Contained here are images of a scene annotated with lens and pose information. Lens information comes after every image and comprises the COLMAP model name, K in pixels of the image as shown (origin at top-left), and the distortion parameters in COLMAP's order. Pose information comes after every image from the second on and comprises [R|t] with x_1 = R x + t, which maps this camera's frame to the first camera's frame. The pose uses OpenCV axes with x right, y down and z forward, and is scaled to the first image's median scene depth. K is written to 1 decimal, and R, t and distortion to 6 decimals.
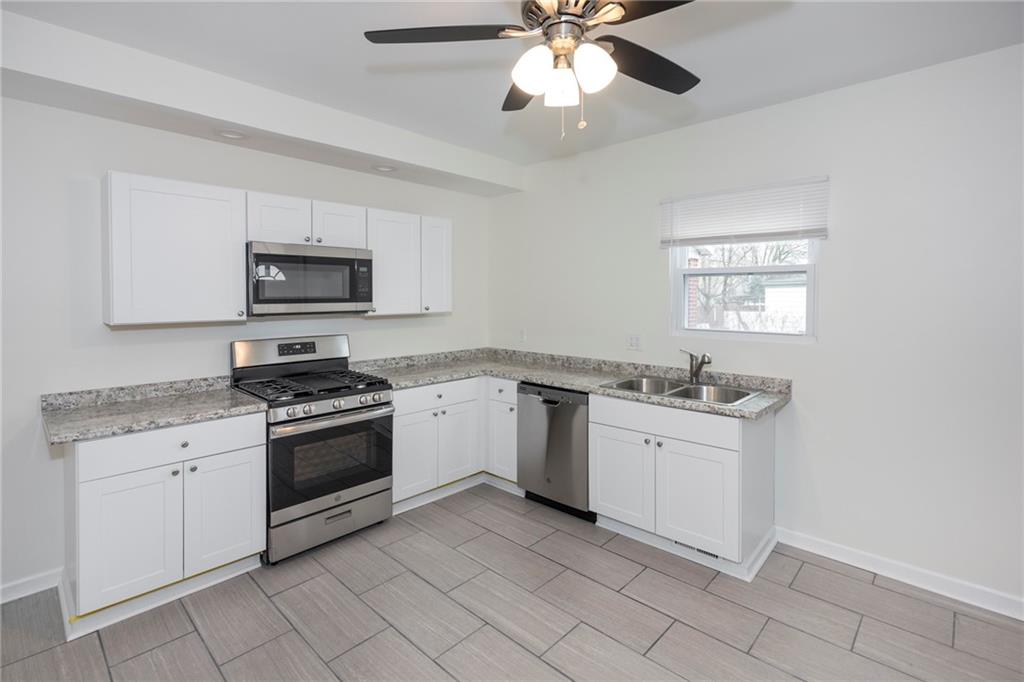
lens RADIAL K [[491.1, 0, 512.8], [0, 491.1, 294.5], [0, 0, 1]] dist [-0.002029, -0.000357]
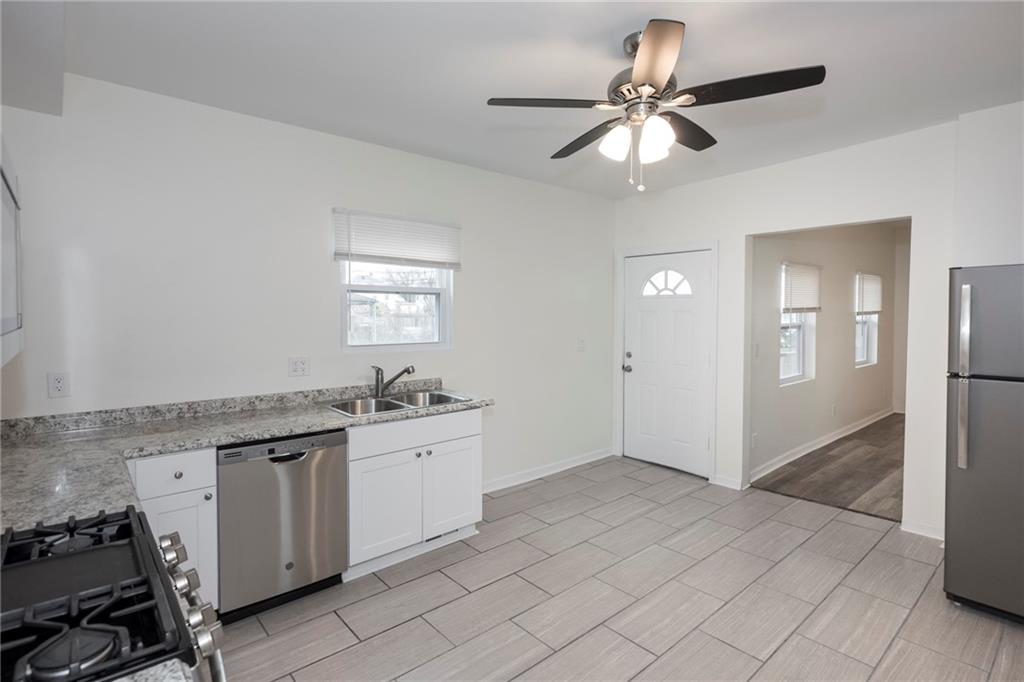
lens RADIAL K [[500.1, 0, 510.7], [0, 500.1, 311.9], [0, 0, 1]] dist [0.001567, 0.000374]
pose [[0.098029, -0.000518, 0.995183, -0.666266], [-0.005987, 0.999981, 0.001111, -0.000216], [-0.995166, -0.006067, 0.098025, 0.637227]]
